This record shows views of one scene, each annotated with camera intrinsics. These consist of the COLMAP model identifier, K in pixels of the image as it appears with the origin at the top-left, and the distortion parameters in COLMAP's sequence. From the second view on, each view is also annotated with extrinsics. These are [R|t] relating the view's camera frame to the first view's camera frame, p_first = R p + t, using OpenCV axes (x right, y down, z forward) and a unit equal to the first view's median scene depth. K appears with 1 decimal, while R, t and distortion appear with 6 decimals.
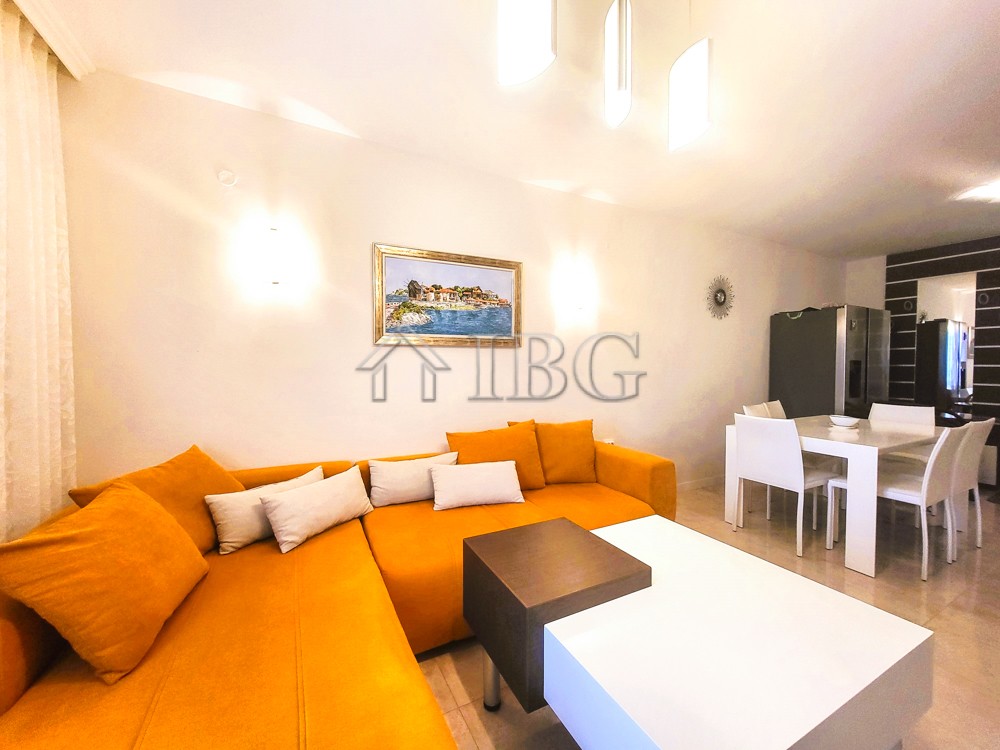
lens RADIAL K [[391.9, 0, 500.0], [0, 391.9, 375.0], [0, 0, 1]] dist [0.001699, -0.000405]
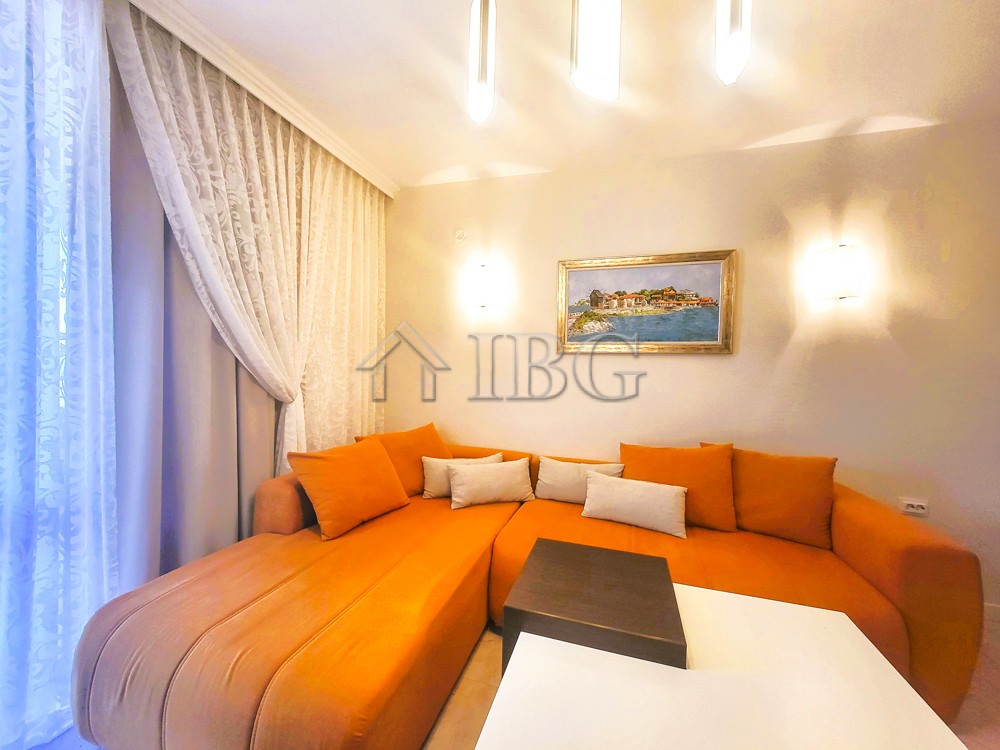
lens RADIAL K [[391.9, 0, 500.0], [0, 391.9, 375.0], [0, 0, 1]] dist [0.001699, -0.000405]
pose [[0.707167, 0.031617, -0.706339, 0.327654], [-0.043625, 0.999047, 0.001043, -0.008517], [0.705699, 0.030077, 0.707873, 0.101078]]
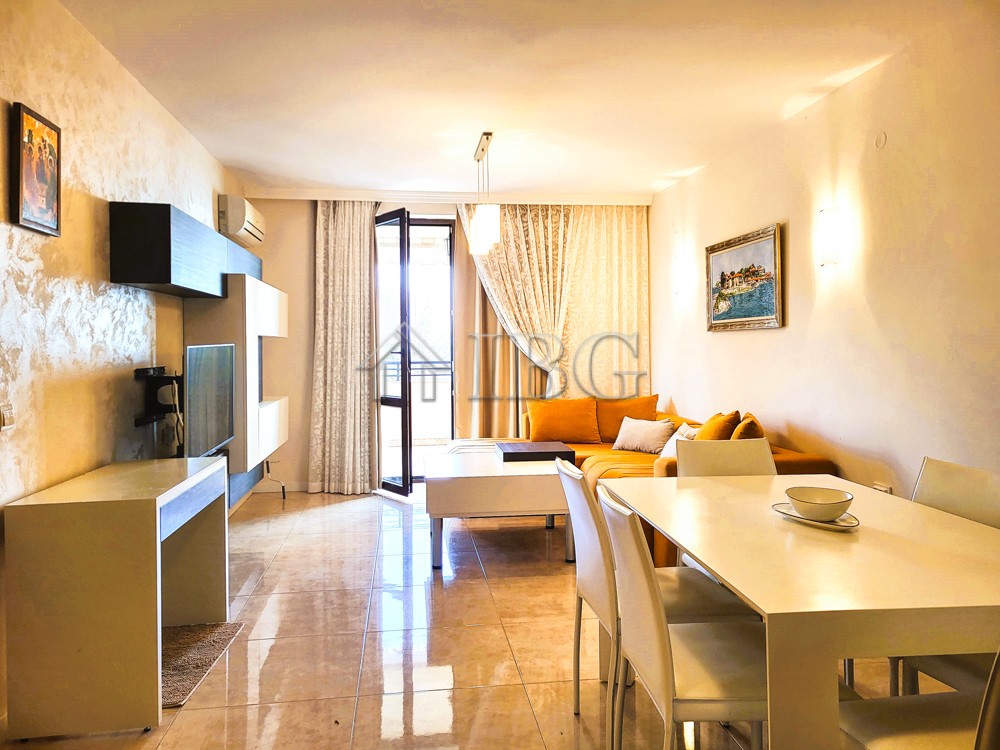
lens RADIAL K [[741.1, 0, 514.5], [0, 741.1, 370.7], [0, 0, 1]] dist [0.005198, 0.000306]
pose [[-0.333227, 0.034779, -0.942205, 1.910439], [-0.017029, 0.998934, 0.042895, -0.041847], [0.942693, 0.030338, -0.332279, 1.128239]]
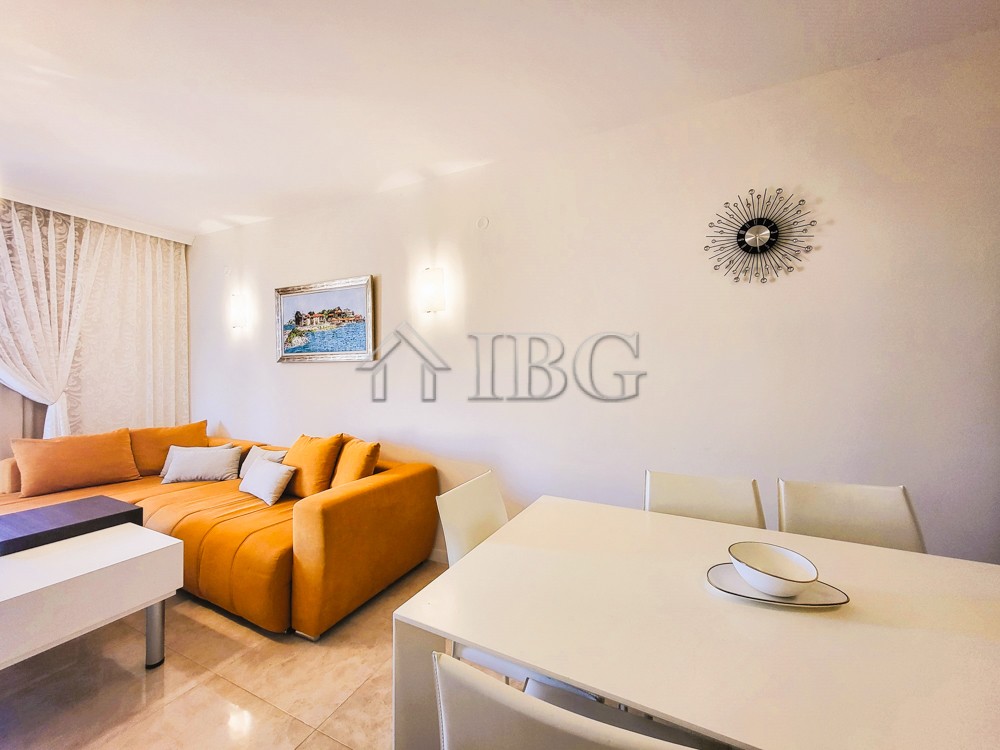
lens RADIAL K [[391.9, 0, 500.0], [0, 391.9, 375.0], [0, 0, 1]] dist [0.001699, -0.000405]
pose [[0.594203, 0.006146, -0.804291, 1.171246], [-0.022789, 0.999698, -0.009197, -0.037254], [0.803992, 0.023794, 0.594164, 0.761879]]
